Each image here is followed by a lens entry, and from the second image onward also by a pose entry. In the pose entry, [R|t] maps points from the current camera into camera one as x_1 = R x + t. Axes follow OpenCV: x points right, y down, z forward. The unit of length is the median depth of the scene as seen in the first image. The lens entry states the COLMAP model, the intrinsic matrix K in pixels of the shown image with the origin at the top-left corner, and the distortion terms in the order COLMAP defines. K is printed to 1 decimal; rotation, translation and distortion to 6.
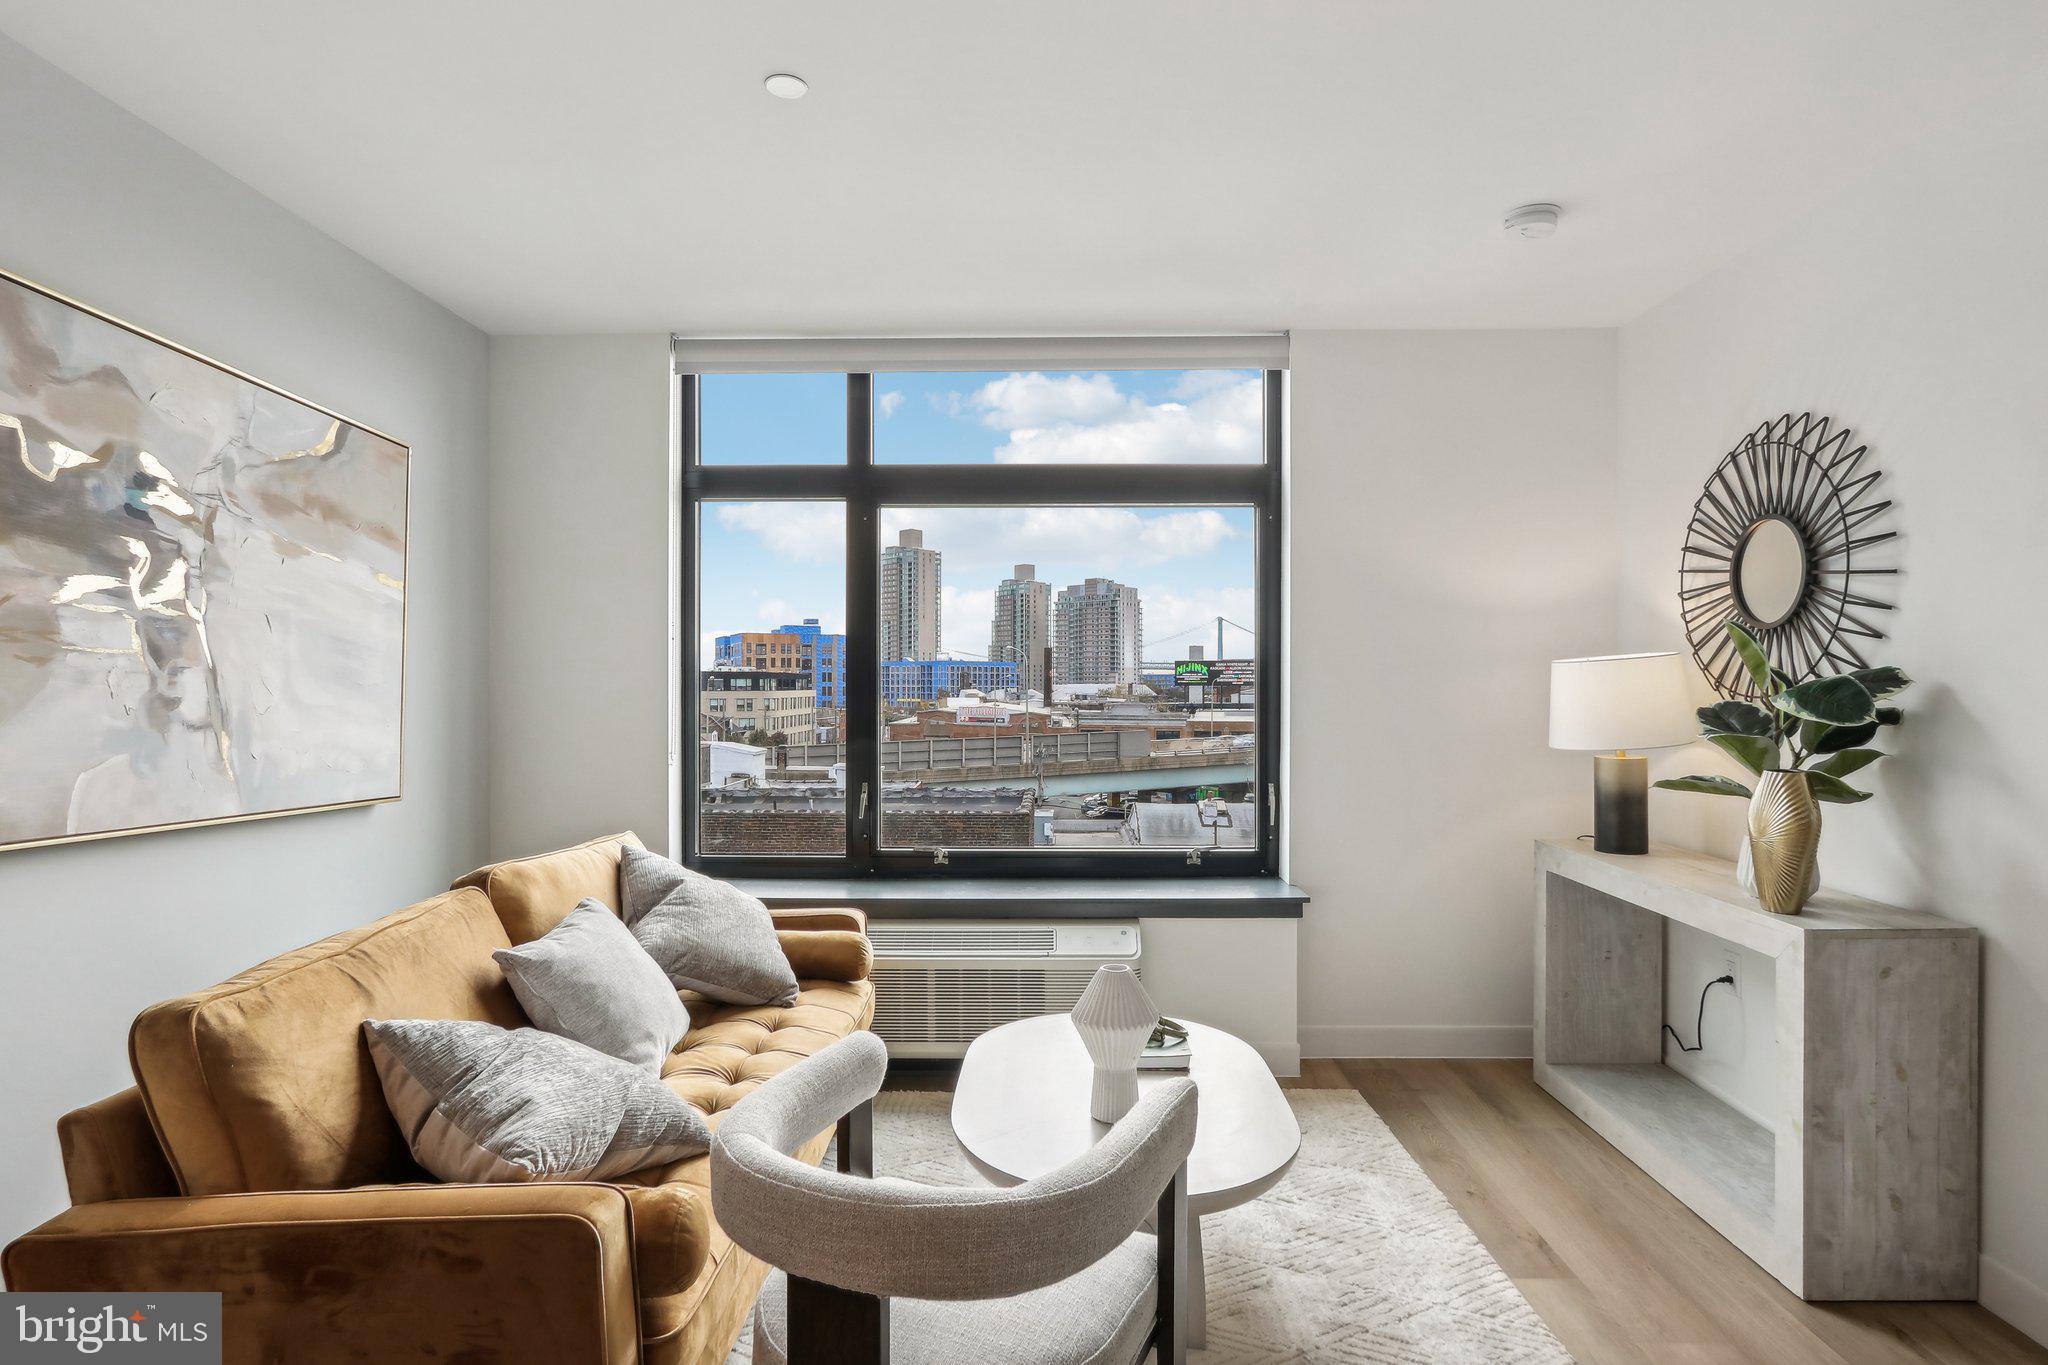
lens RADIAL K [[1074.0, 0, 1029.9], [0, 1074.0, 682.1], [0, 0, 1]] dist [-0.008274, 0.002946]
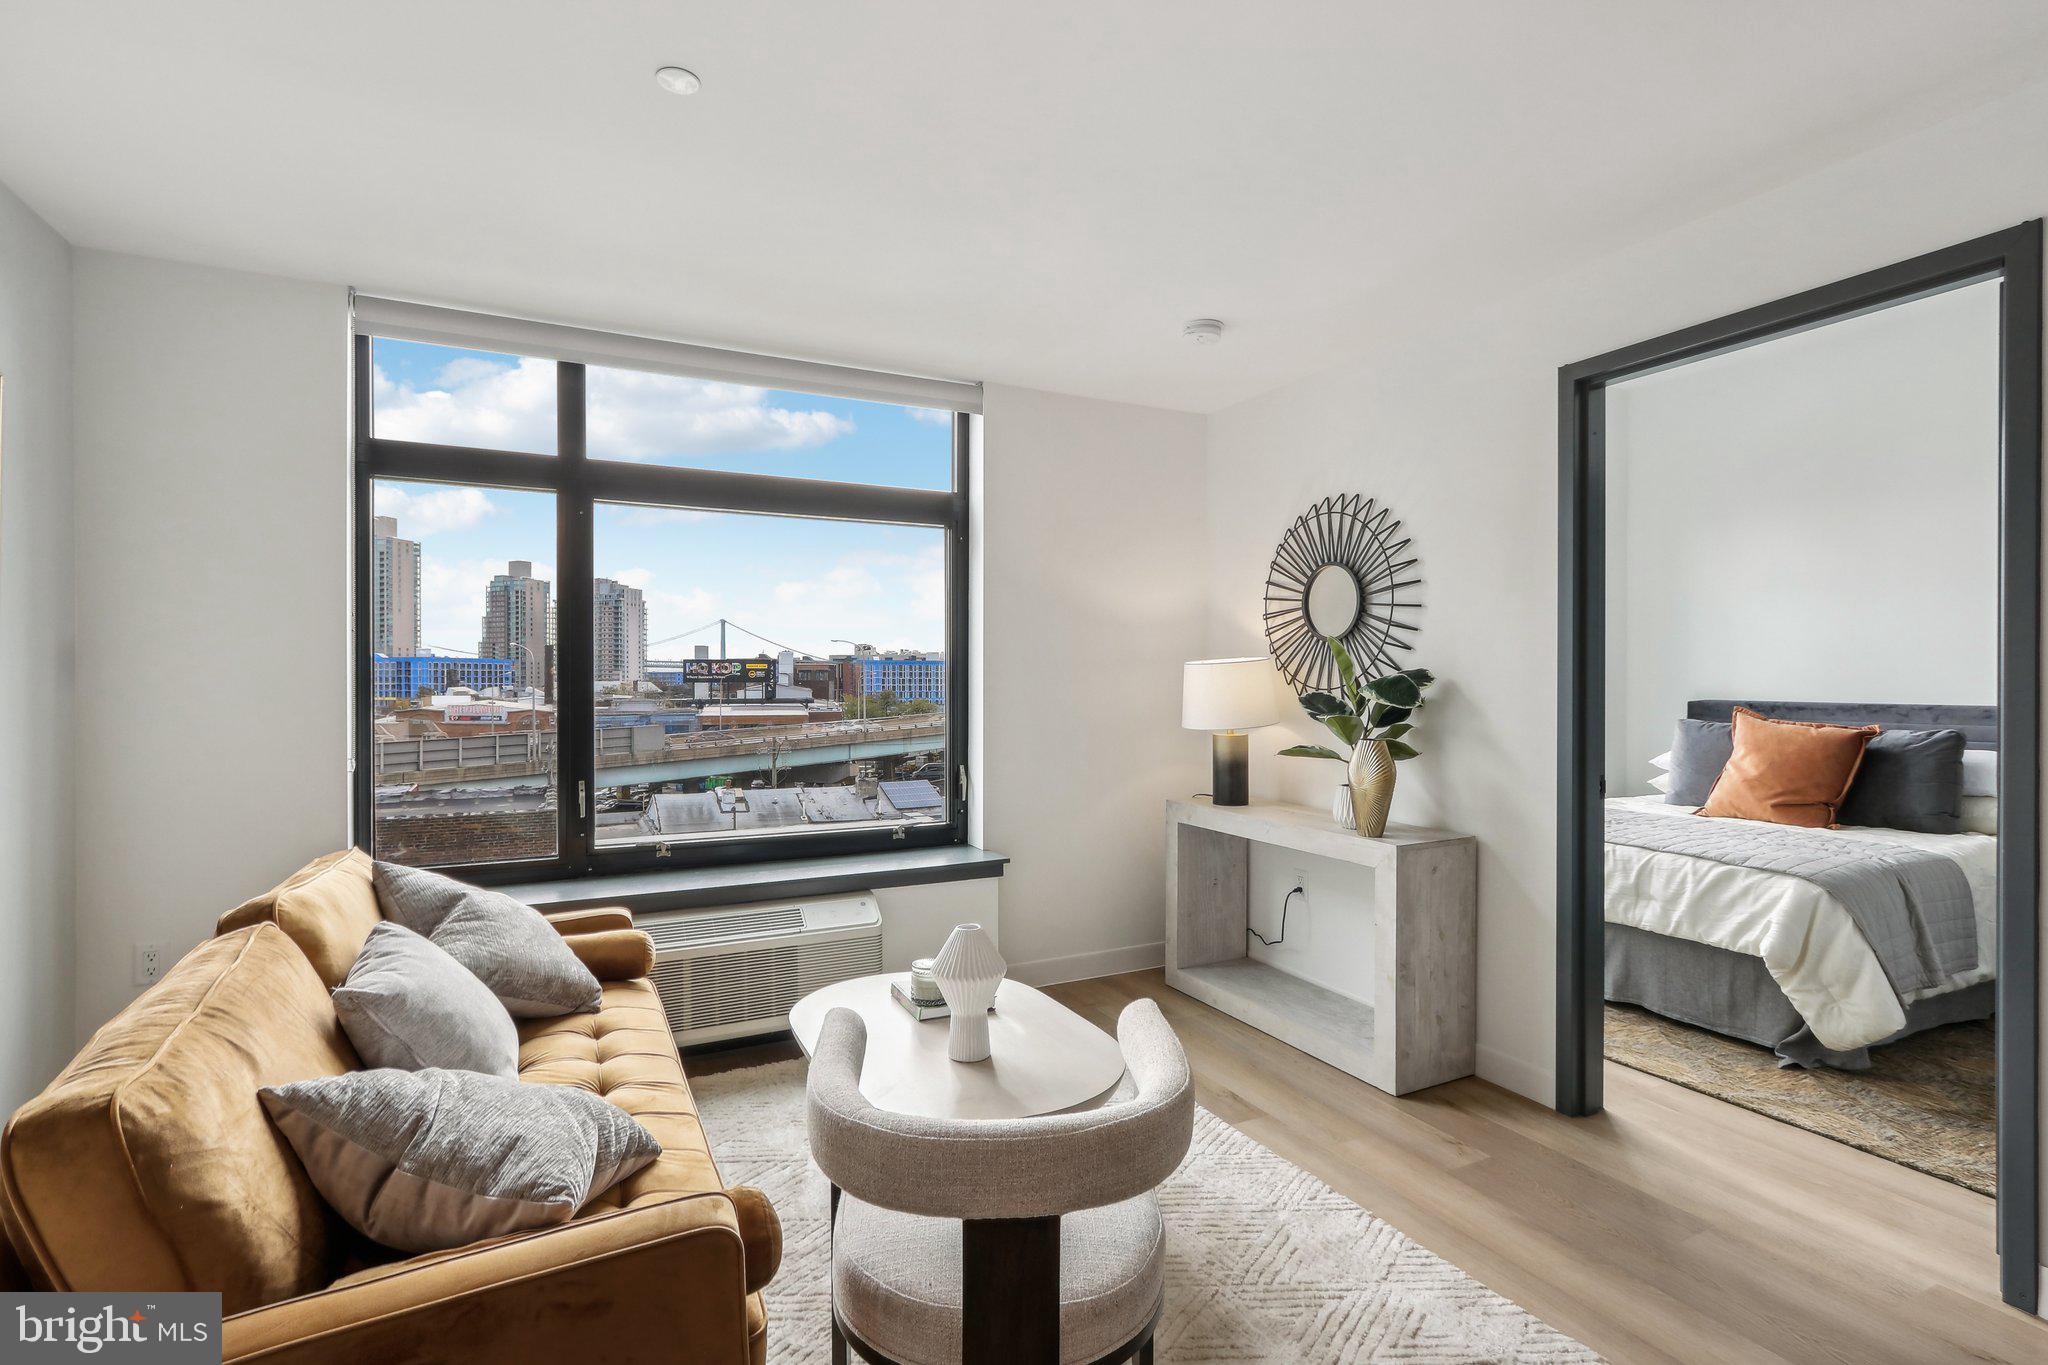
lens RADIAL K [[960.6, 0, 1026.3], [0, 960.6, 683.0], [0, 0, 1]] dist [-0.004392, 0.000912]
pose [[0.887086, -0.001571, 0.461601, -0.275854], [-0.000146, 0.999993, 0.003683, 0.000629], [-0.461603, -0.003335, 0.887080, 0.046846]]
